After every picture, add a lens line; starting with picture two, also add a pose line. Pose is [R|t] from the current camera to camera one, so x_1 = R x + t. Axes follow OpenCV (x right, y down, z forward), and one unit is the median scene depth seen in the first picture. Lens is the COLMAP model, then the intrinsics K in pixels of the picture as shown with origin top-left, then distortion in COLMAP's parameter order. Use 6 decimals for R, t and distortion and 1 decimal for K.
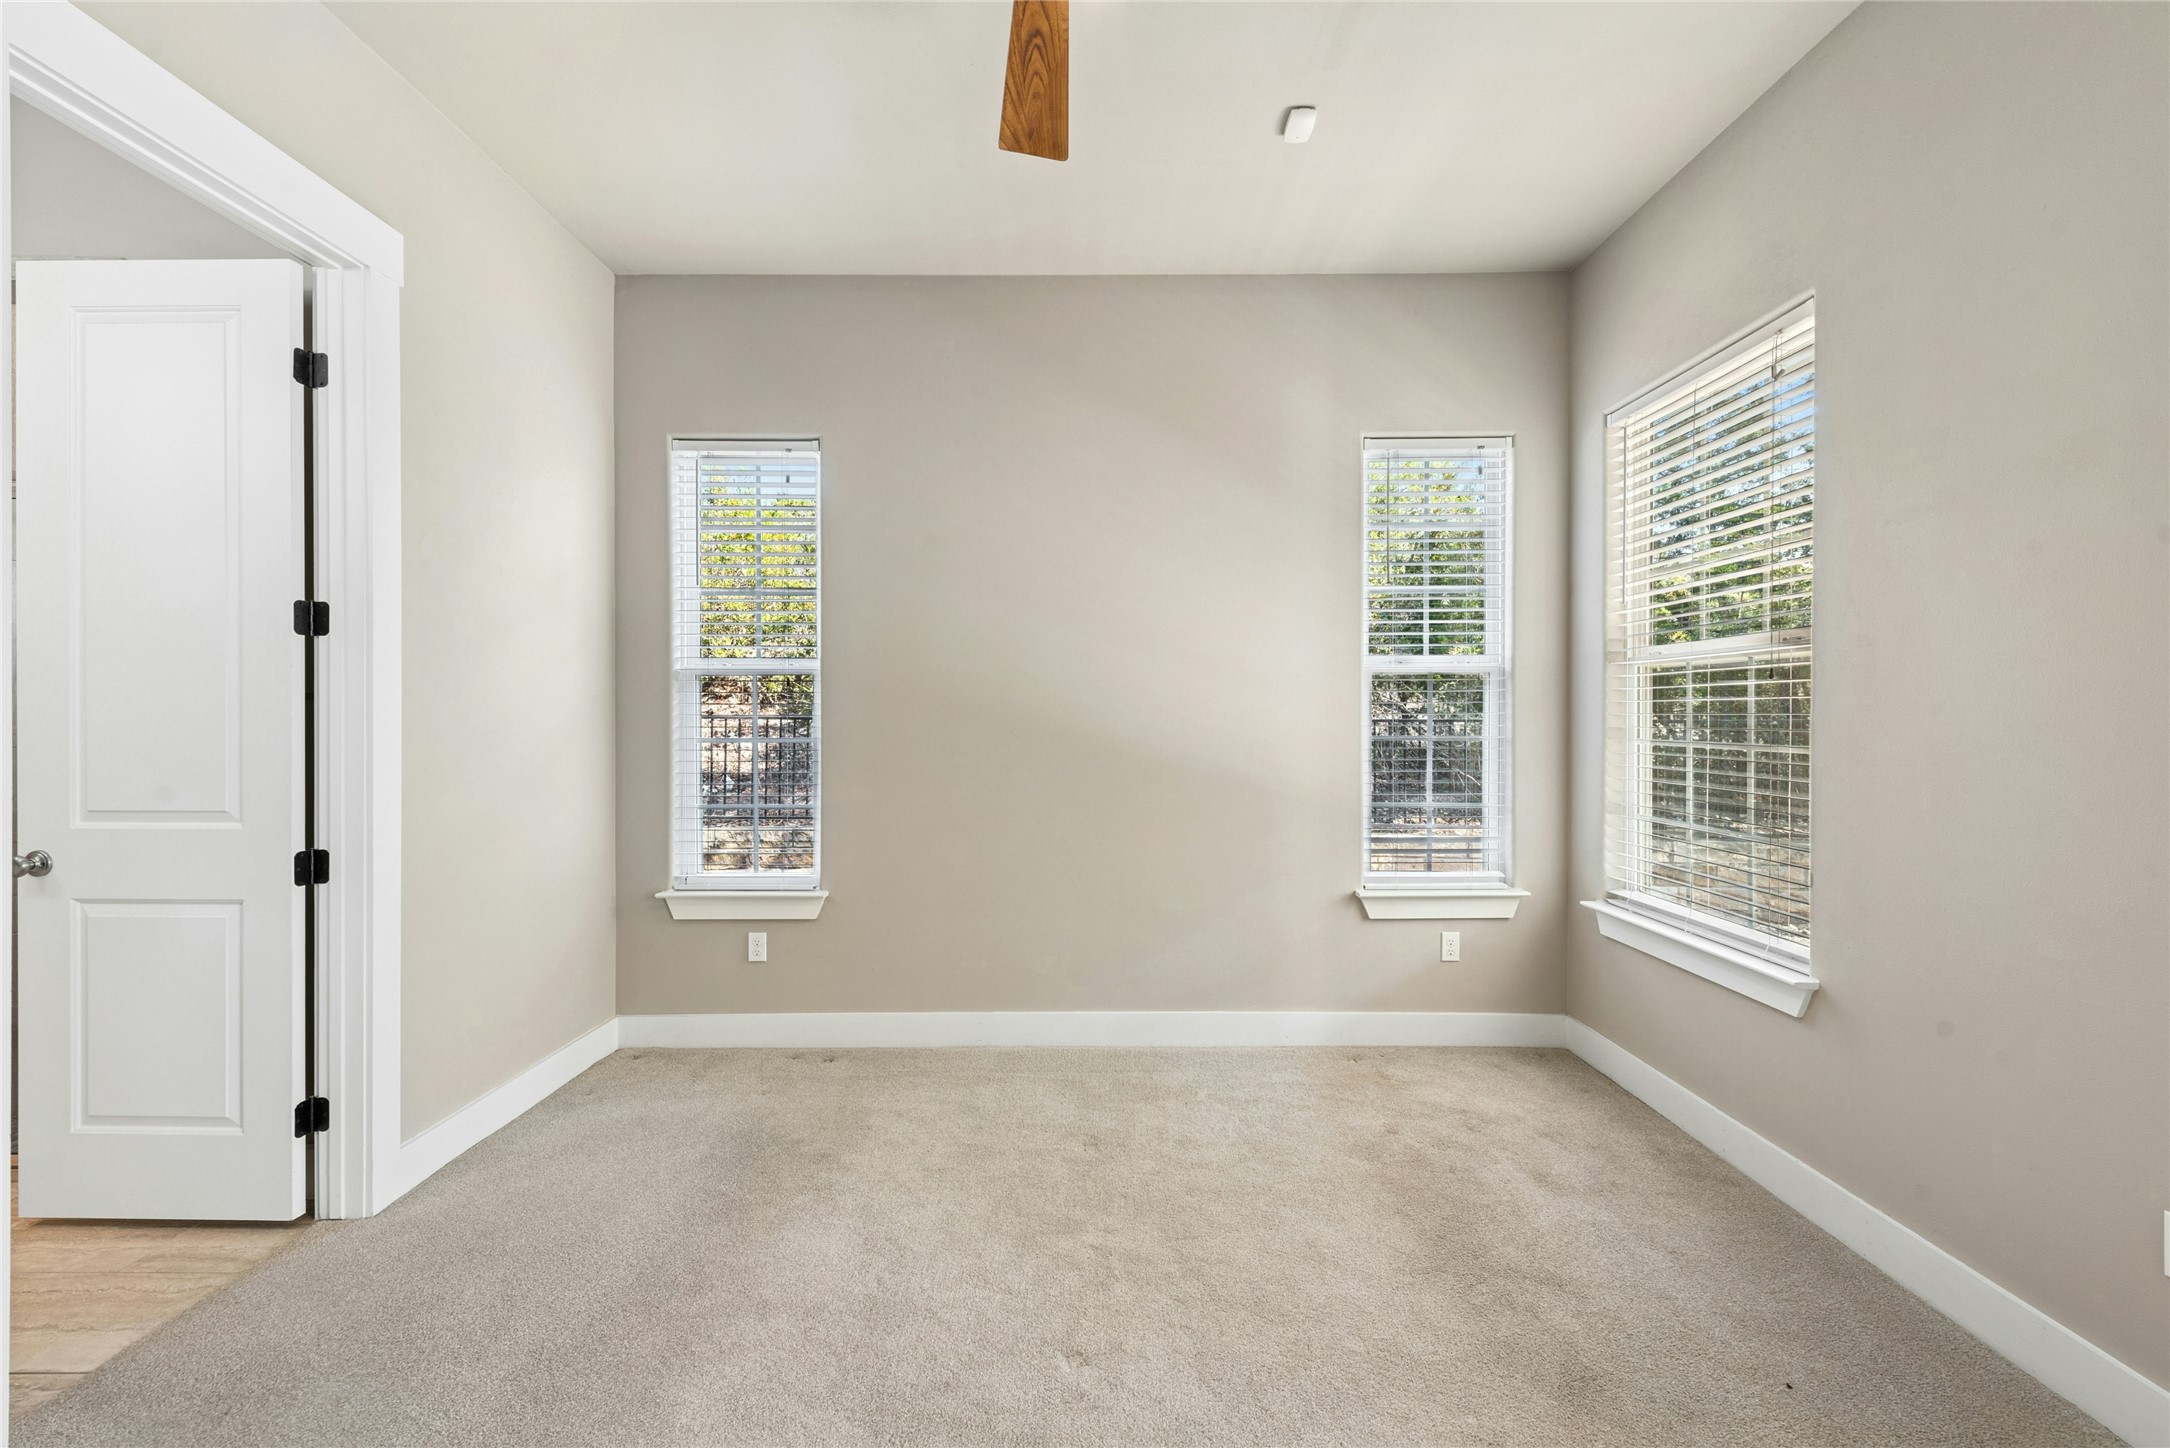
lens RADIAL K [[864.6, 0, 1086.0], [0, 864.6, 719.7], [0, 0, 1]] dist [0.007961, -0.001660]
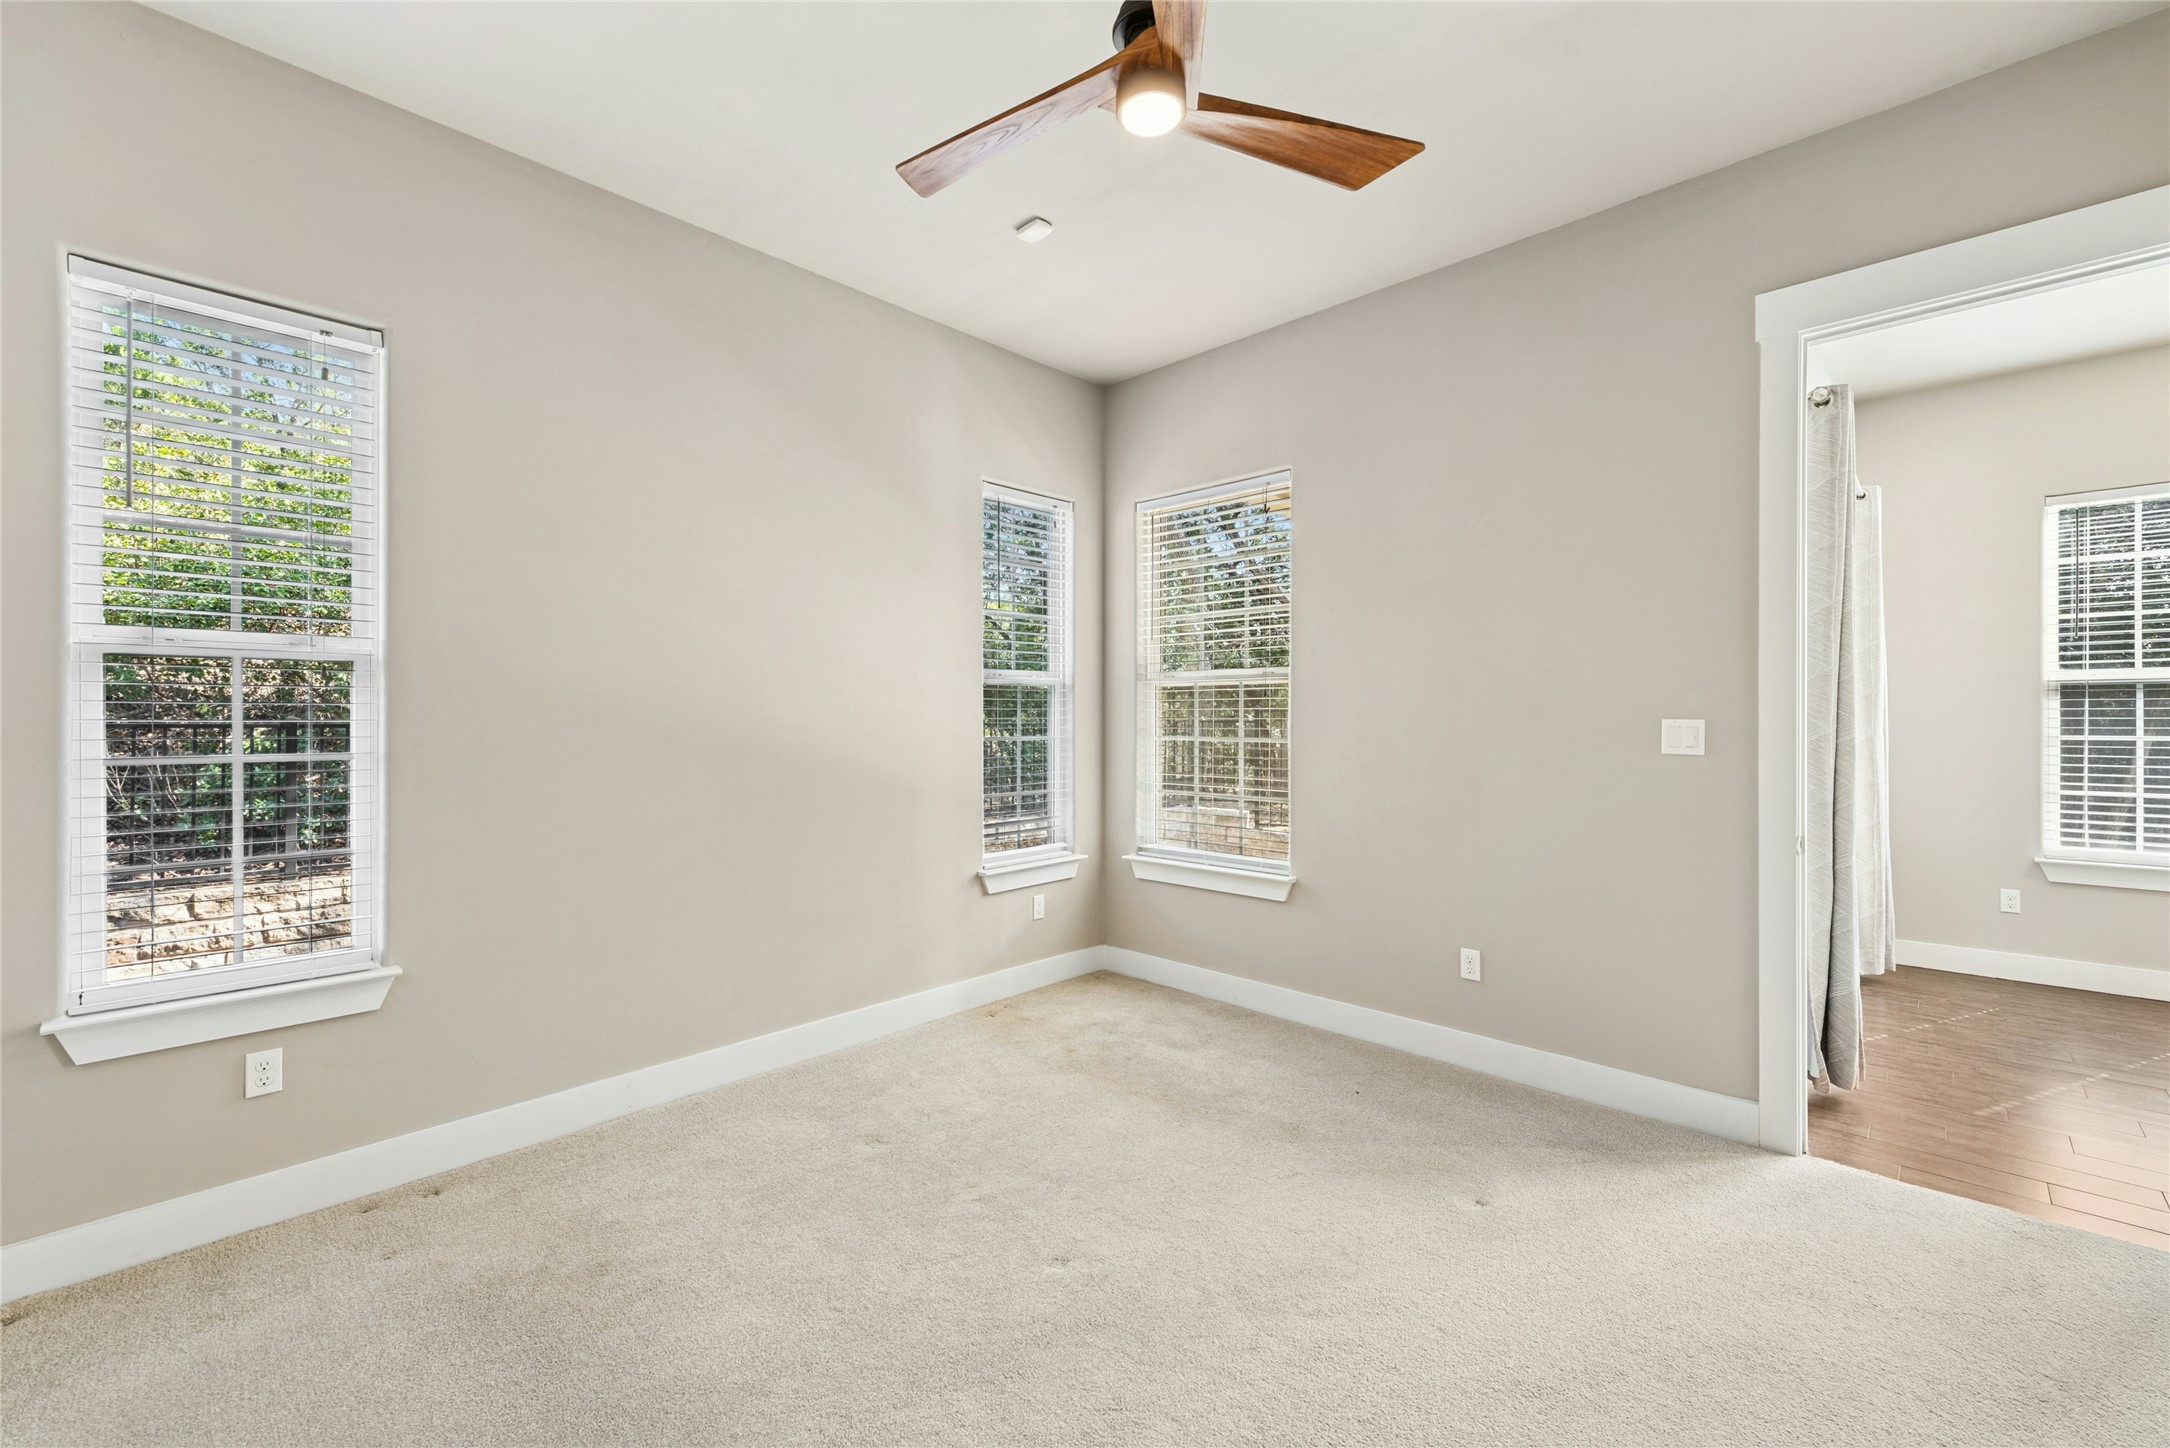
lens RADIAL K [[890.3, 0, 1119.0], [0, 890.3, 722.2], [0, 0, 1]] dist [0.010608, -0.003406]
pose [[0.673866, -0.002852, 0.738848, -0.482102], [0.005434, 0.999985, -0.001096, 0.000759], [-0.738833, 0.004753, 0.673871, 0.065192]]
